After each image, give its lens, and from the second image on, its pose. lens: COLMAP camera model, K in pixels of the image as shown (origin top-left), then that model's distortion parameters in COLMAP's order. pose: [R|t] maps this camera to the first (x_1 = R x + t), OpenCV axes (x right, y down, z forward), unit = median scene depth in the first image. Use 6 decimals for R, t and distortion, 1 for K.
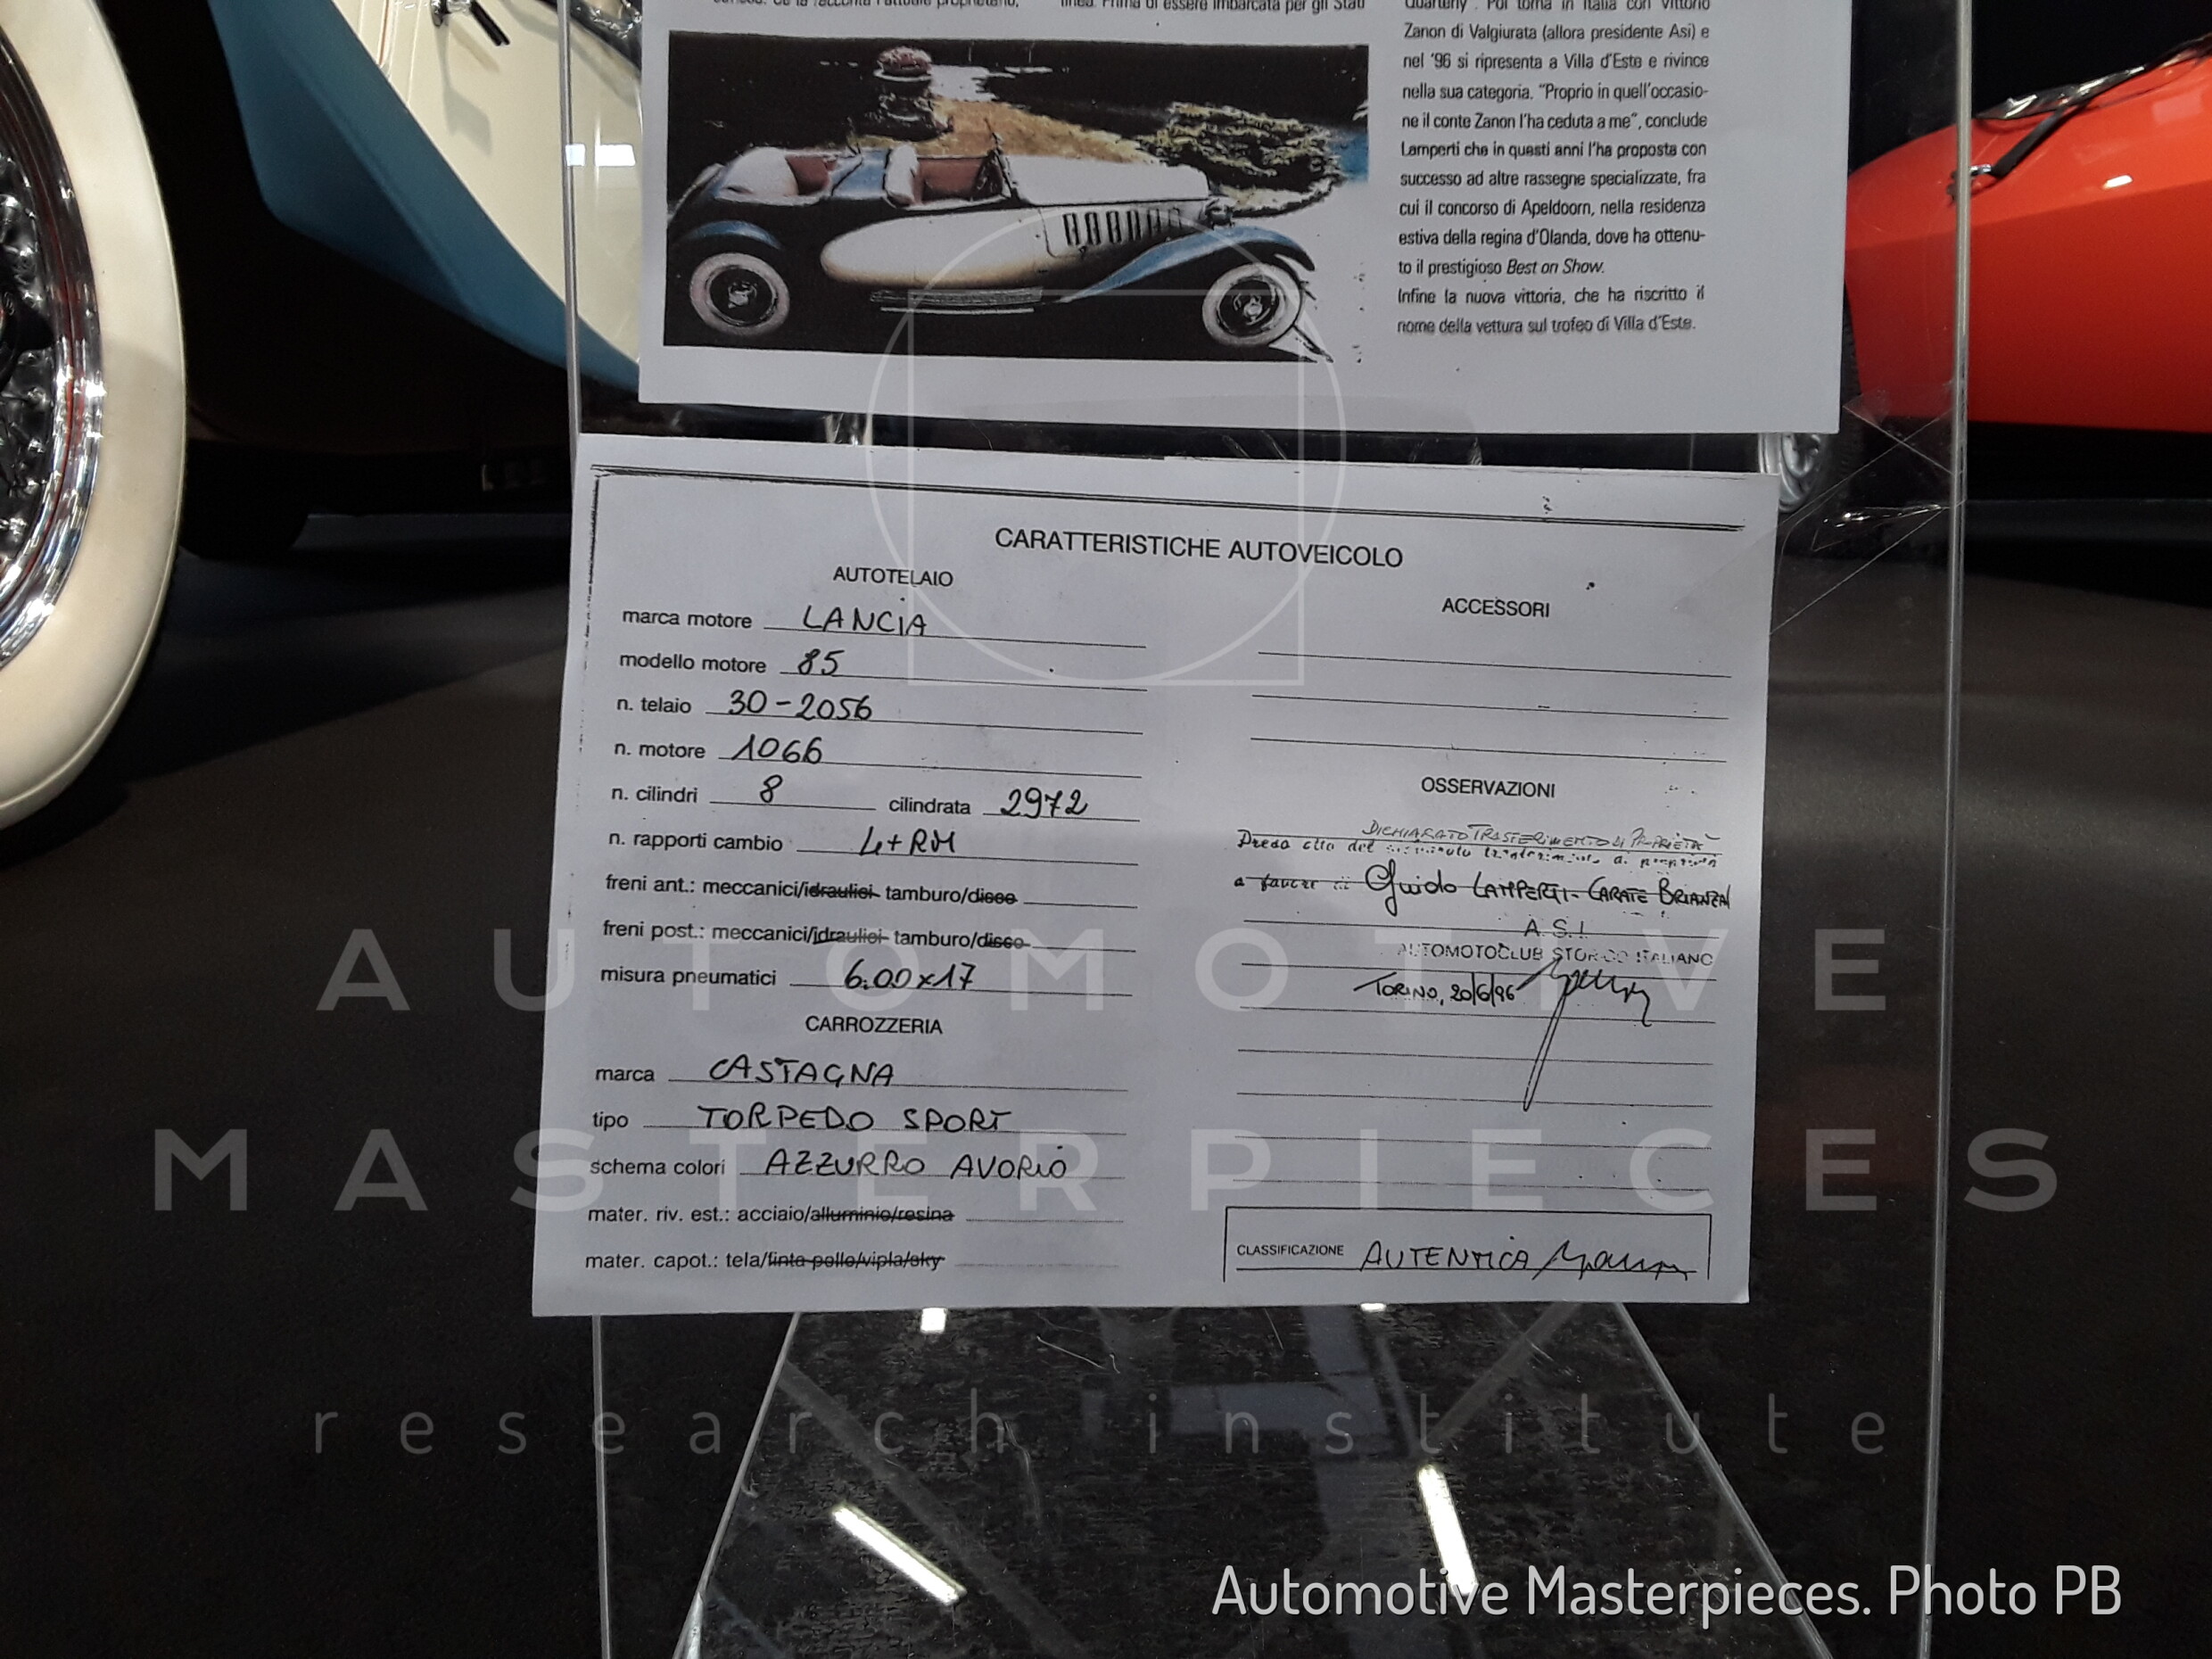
lens RADIAL K [[1600.4, 0, 1109.7], [0, 1600.4, 821.1], [0, 0, 1]] dist [0.077763, -0.088041]
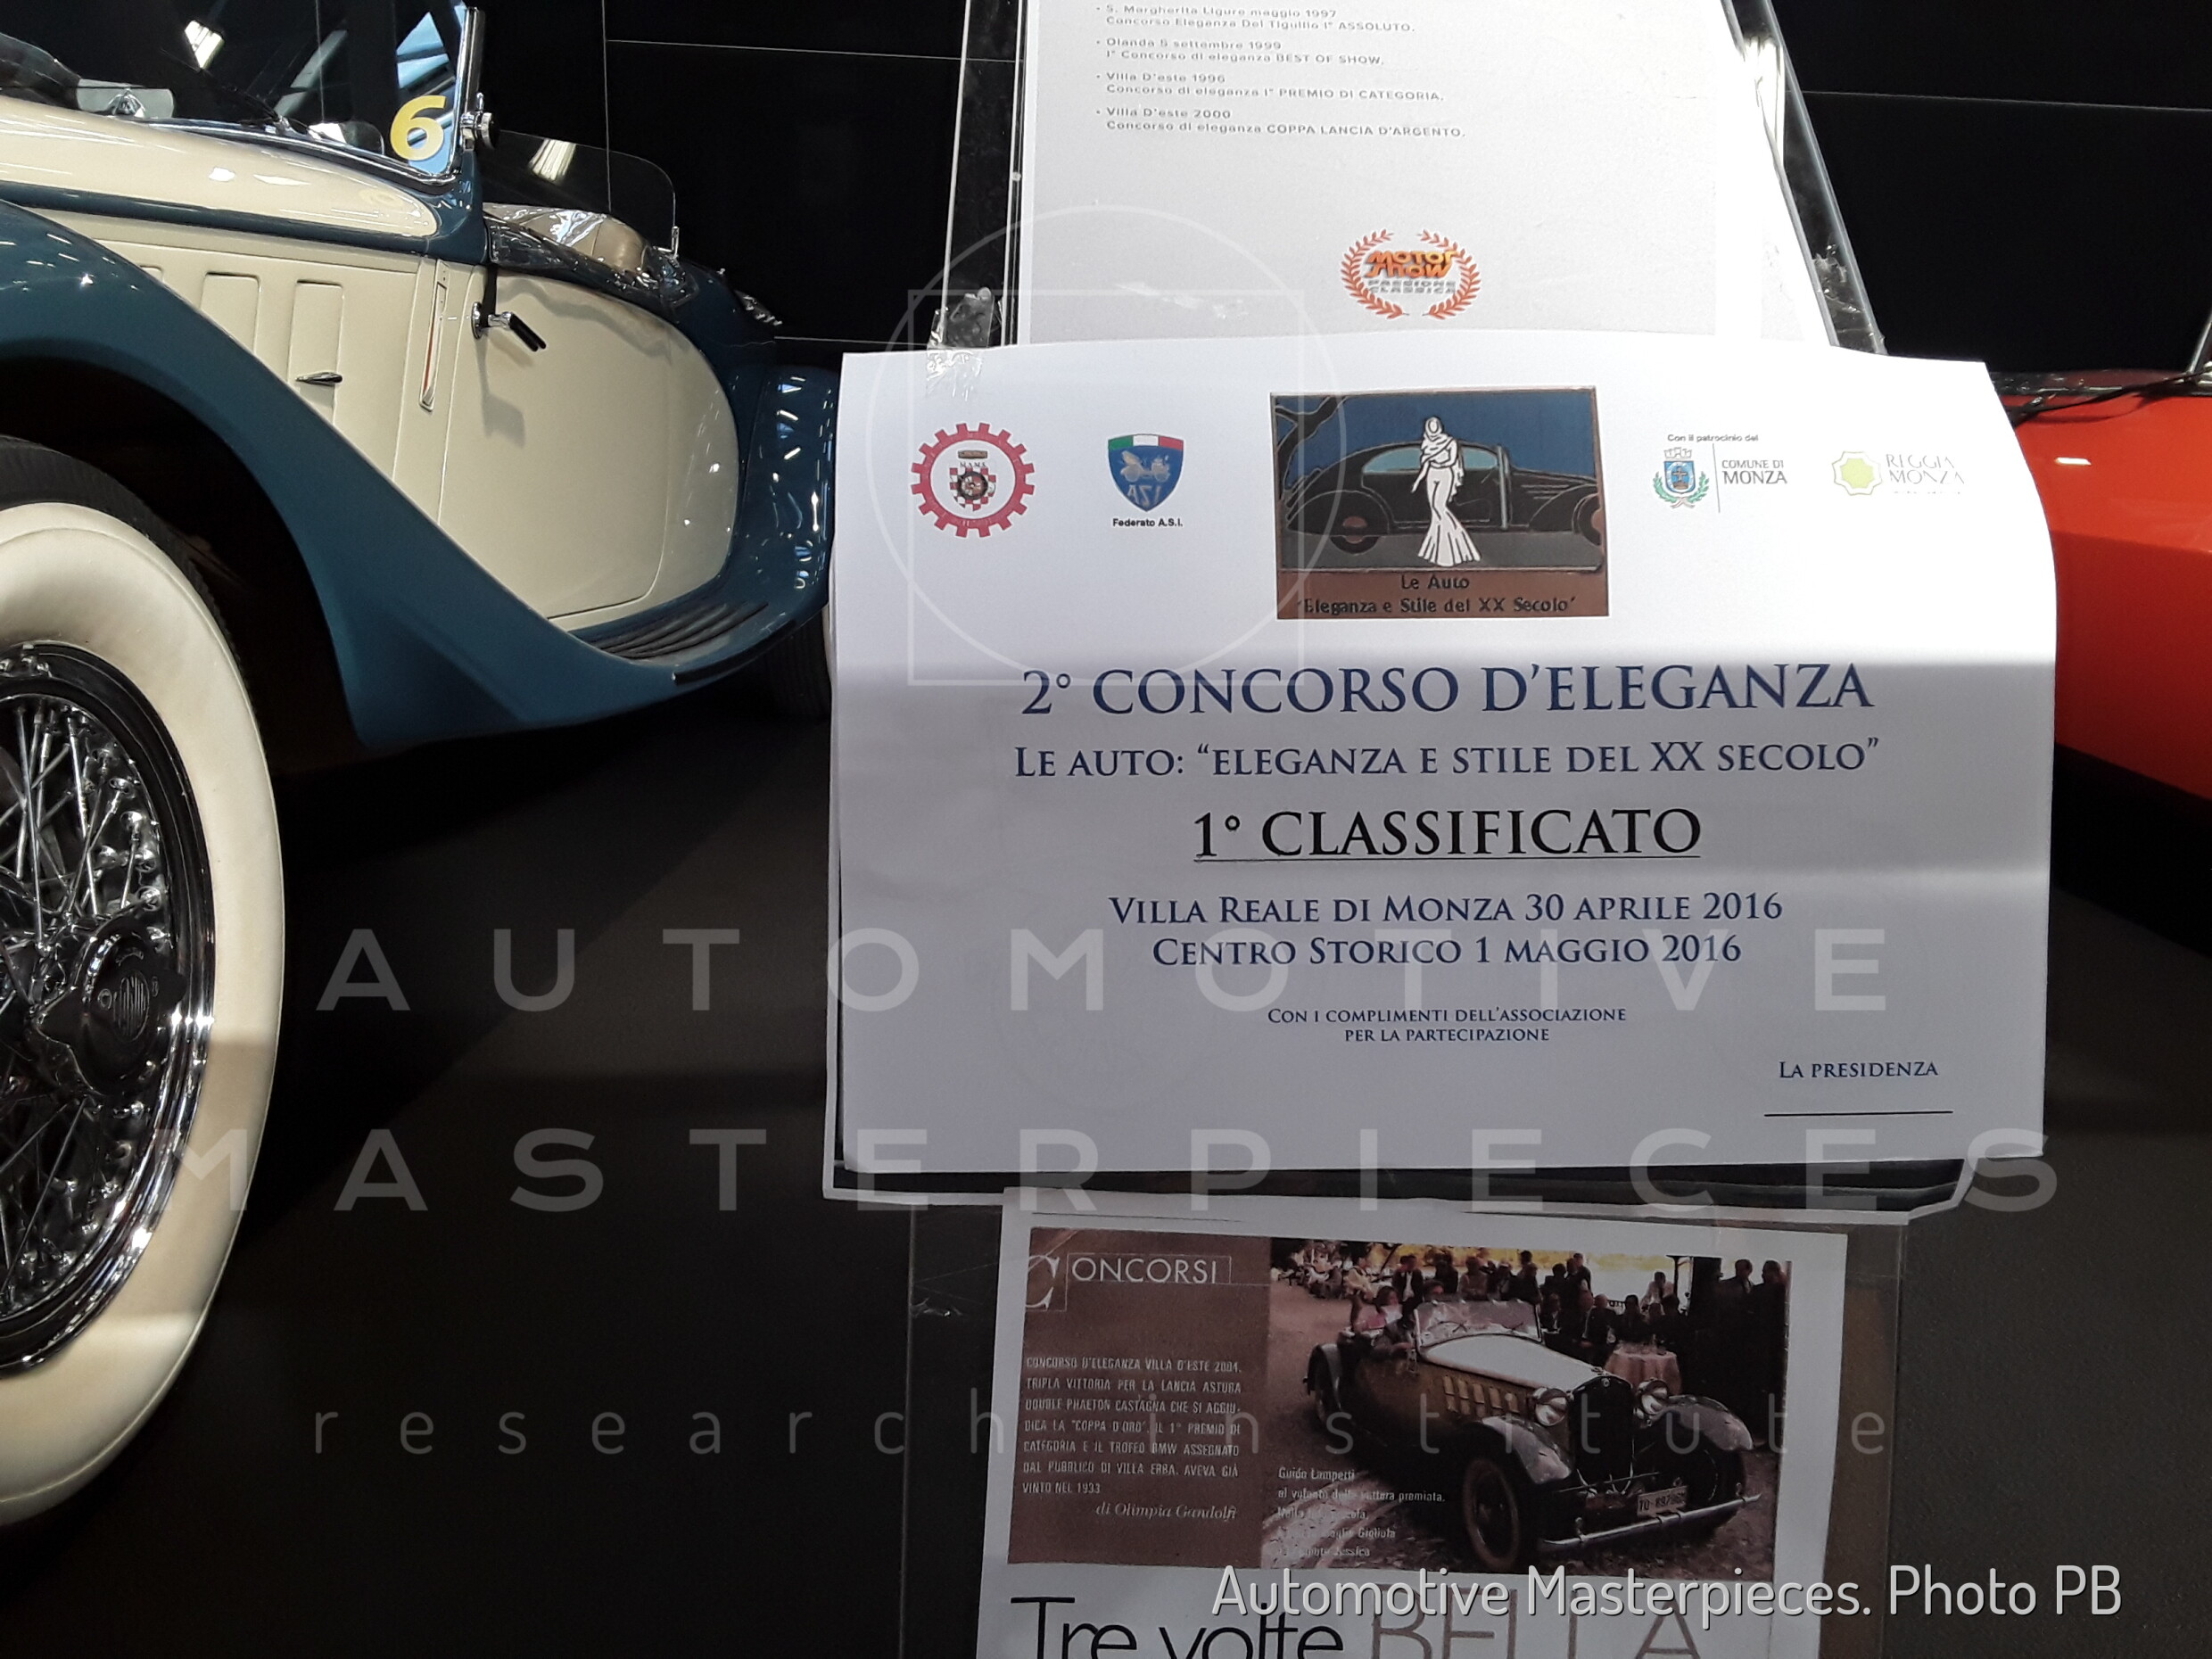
lens RADIAL K [[1600.4, 0, 1103.0], [0, 1600.4, 815.1], [0, 0, 1]] dist [0.077763, -0.088041]
pose [[0.999309, 0.025959, 0.026608, -0.233343], [-0.026900, 0.999002, 0.035647, -1.598955], [-0.025657, -0.036338, 0.999010, -0.380647]]
